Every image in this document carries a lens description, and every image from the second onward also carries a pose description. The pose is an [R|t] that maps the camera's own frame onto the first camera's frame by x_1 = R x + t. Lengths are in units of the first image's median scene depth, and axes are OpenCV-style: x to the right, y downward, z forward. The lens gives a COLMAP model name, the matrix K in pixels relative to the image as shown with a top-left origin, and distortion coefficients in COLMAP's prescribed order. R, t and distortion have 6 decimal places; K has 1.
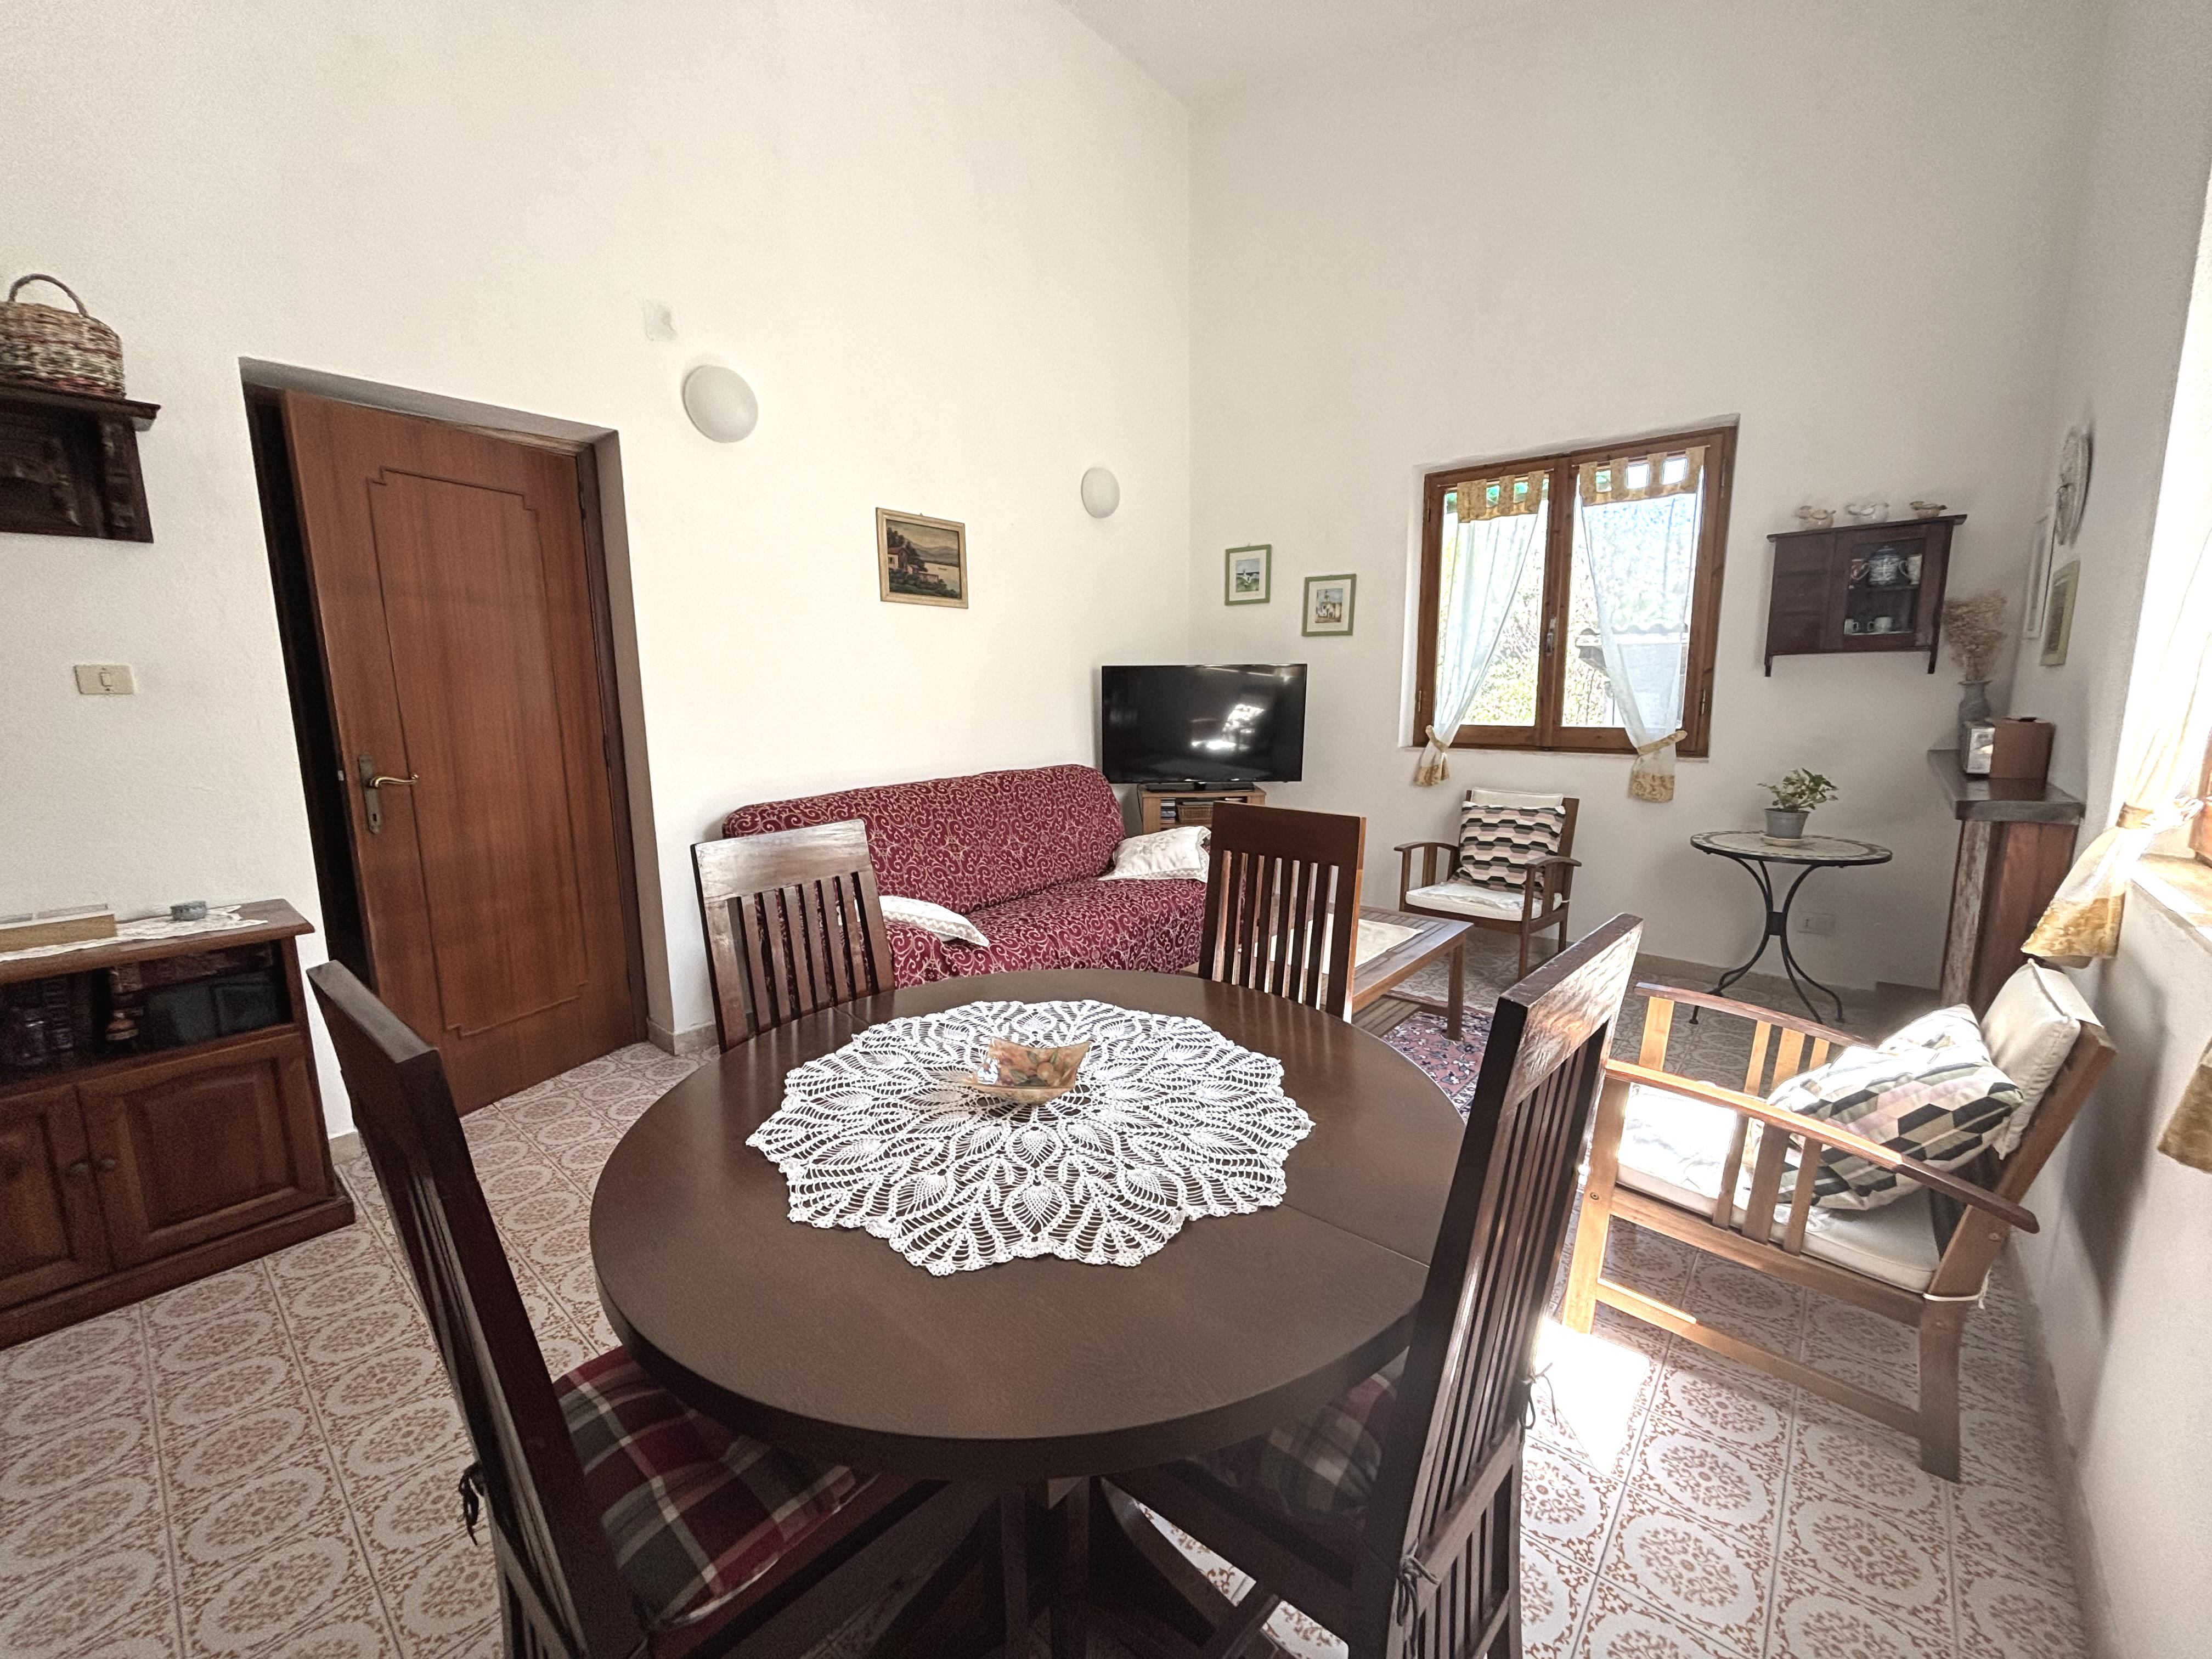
lens RADIAL K [[893.9, 0, 1099.0], [0, 893.9, 822.5], [0, 0, 1]] dist [0.000797, 0.000708]
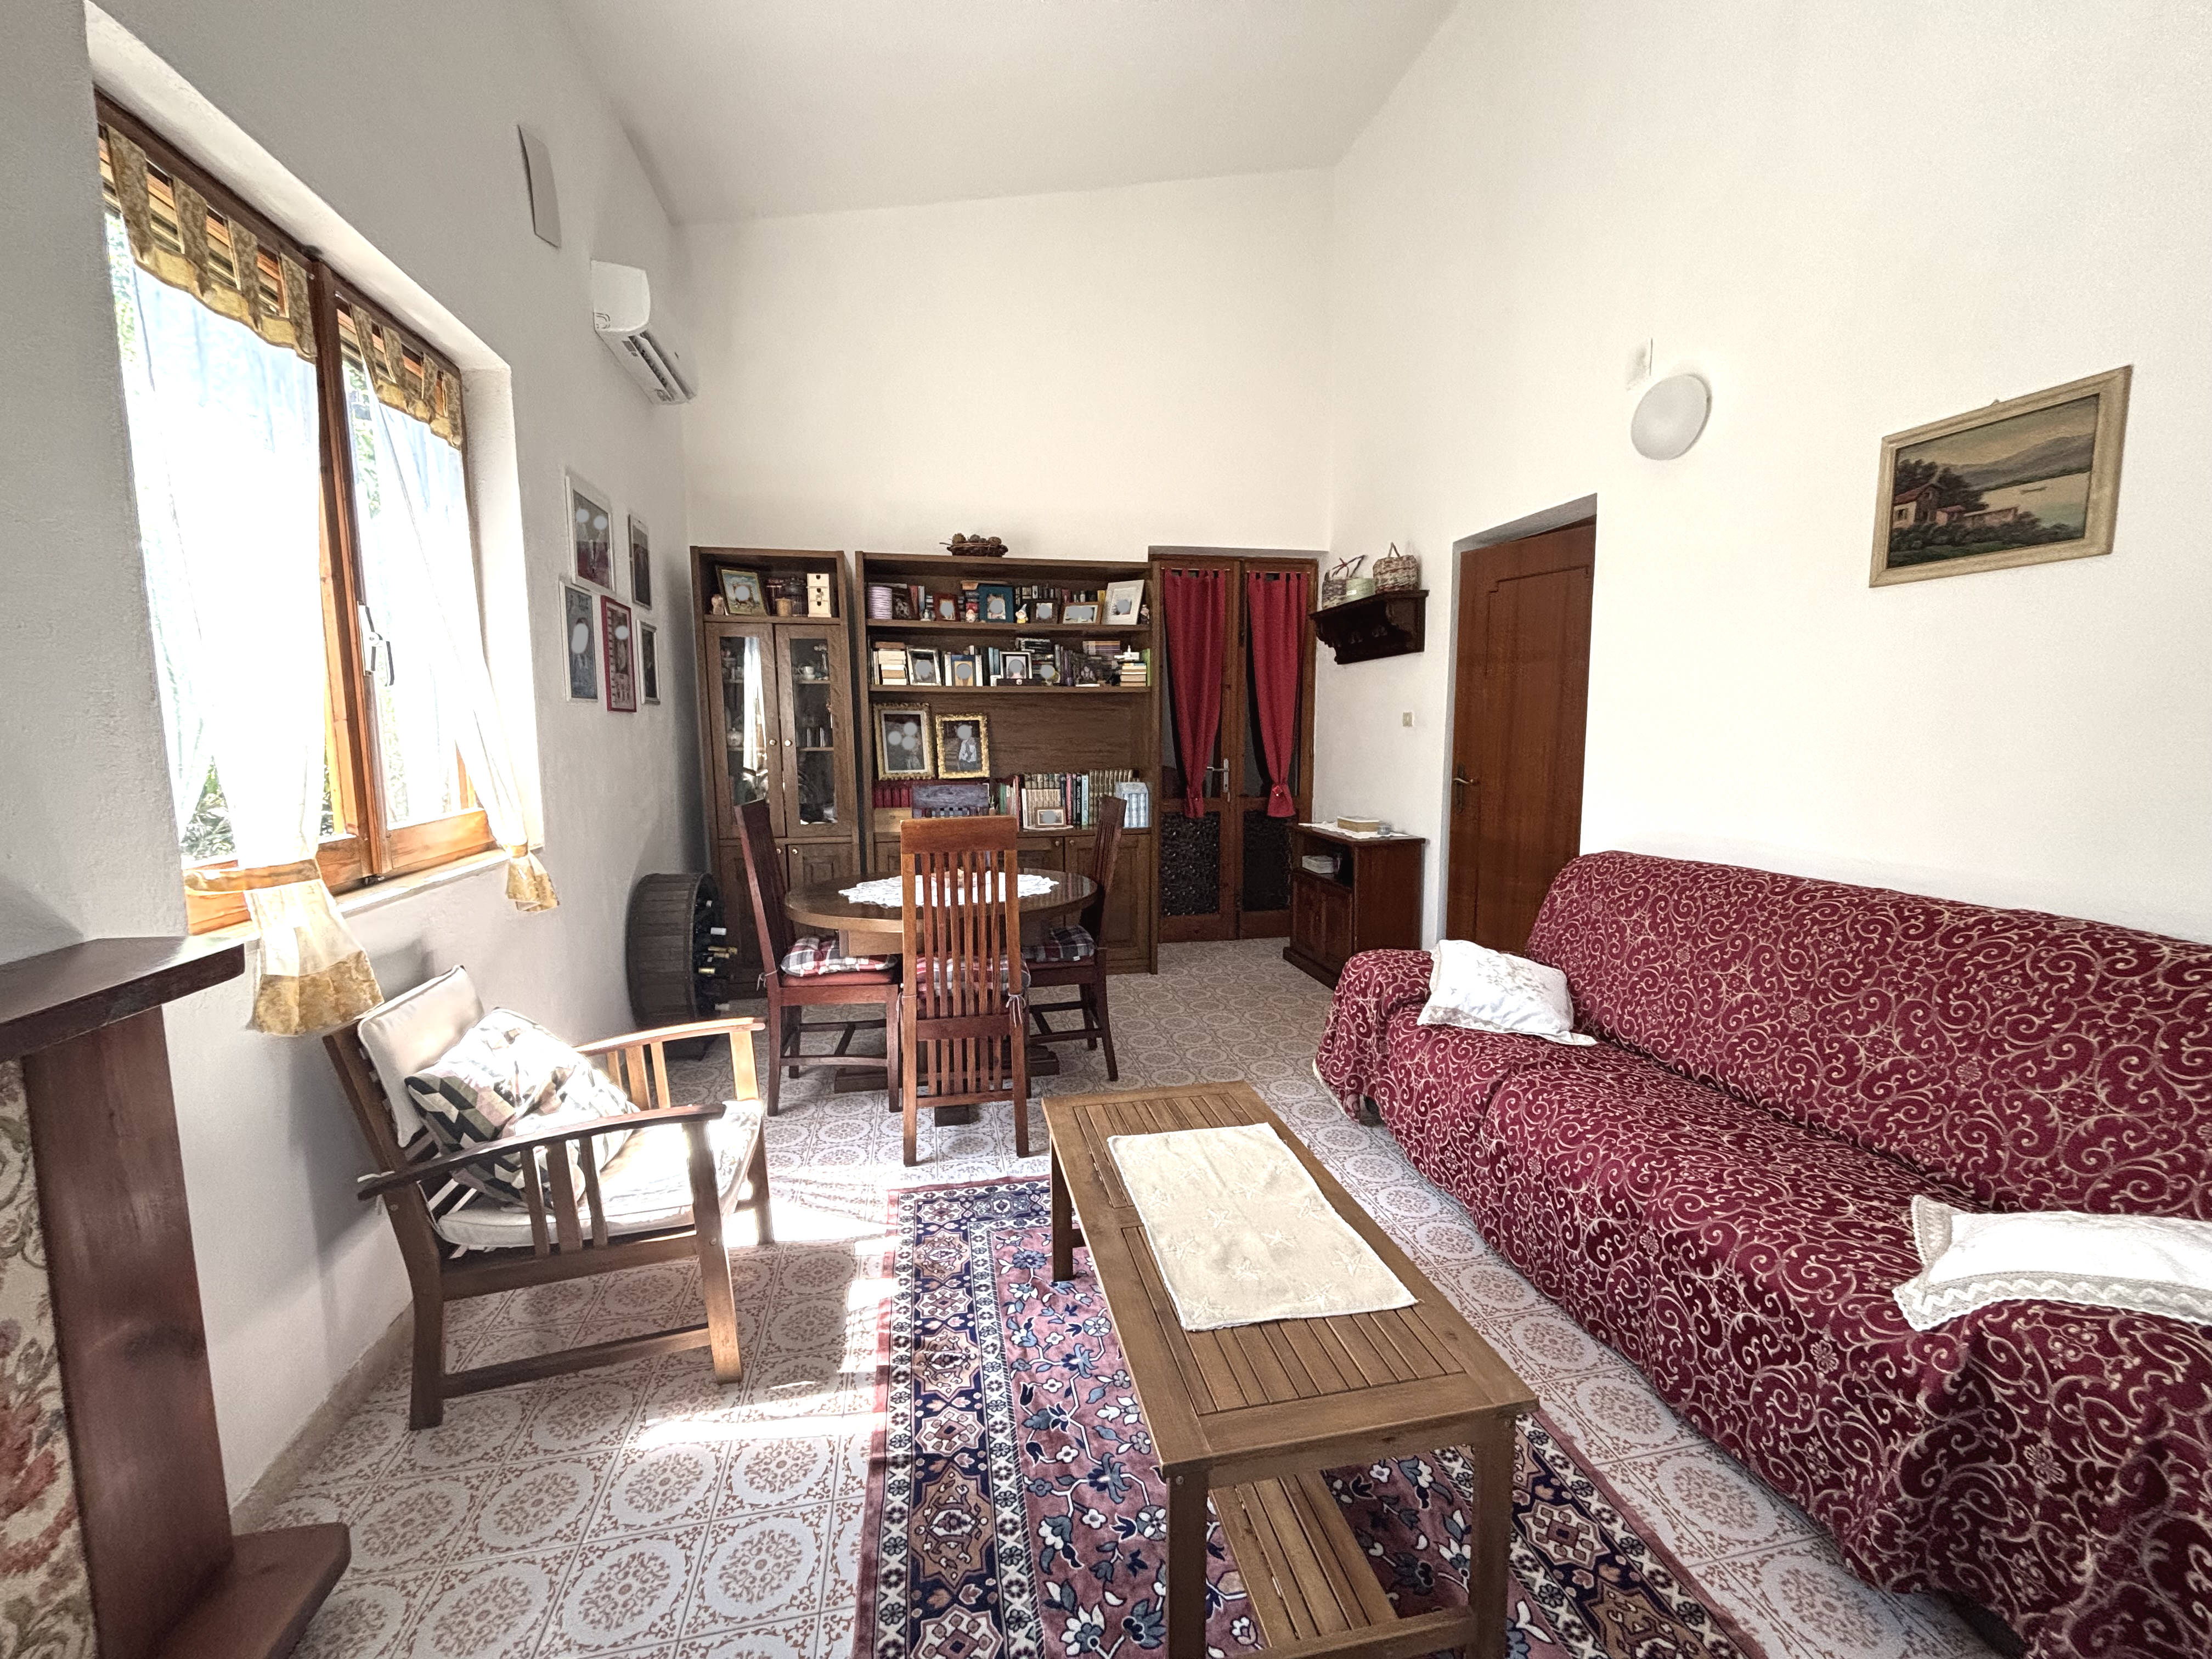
lens RADIAL K [[893.9, 0, 1105.0], [0, 893.9, 823.3], [0, 0, 1]] dist [0.000797, 0.000708]
pose [[-0.612679, 0.105387, -0.783274, 0.217909], [-0.103575, 0.971815, 0.211771, -0.062125], [0.783516, 0.210875, -0.584495, 0.367905]]
